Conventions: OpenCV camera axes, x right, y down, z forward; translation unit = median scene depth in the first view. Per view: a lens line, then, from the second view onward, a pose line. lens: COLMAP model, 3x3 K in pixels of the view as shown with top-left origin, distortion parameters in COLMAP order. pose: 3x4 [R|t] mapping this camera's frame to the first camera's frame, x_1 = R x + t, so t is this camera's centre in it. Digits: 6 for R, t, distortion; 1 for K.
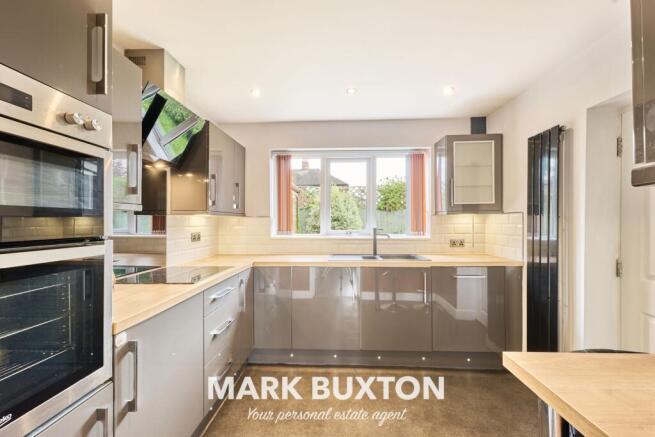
lens RADIAL K [[271.3, 0, 330.2], [0, 271.3, 220.8], [0, 0, 1]] dist [0.007432, 0.000083]
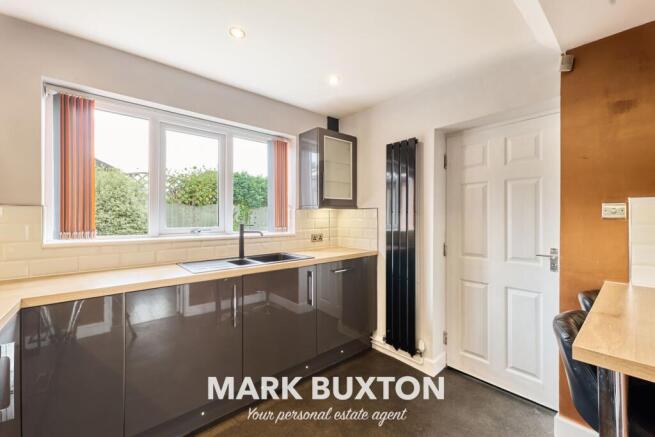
lens RADIAL K [[271.3, 0, 329.5], [0, 271.3, 216.6], [0, 0, 1]] dist [0.007432, 0.000083]
pose [[0.731326, 0.004660, 0.682012, -0.182139], [-0.001067, 0.999983, -0.005689, 0.009773], [-0.682027, 0.003432, 0.731319, 0.238737]]
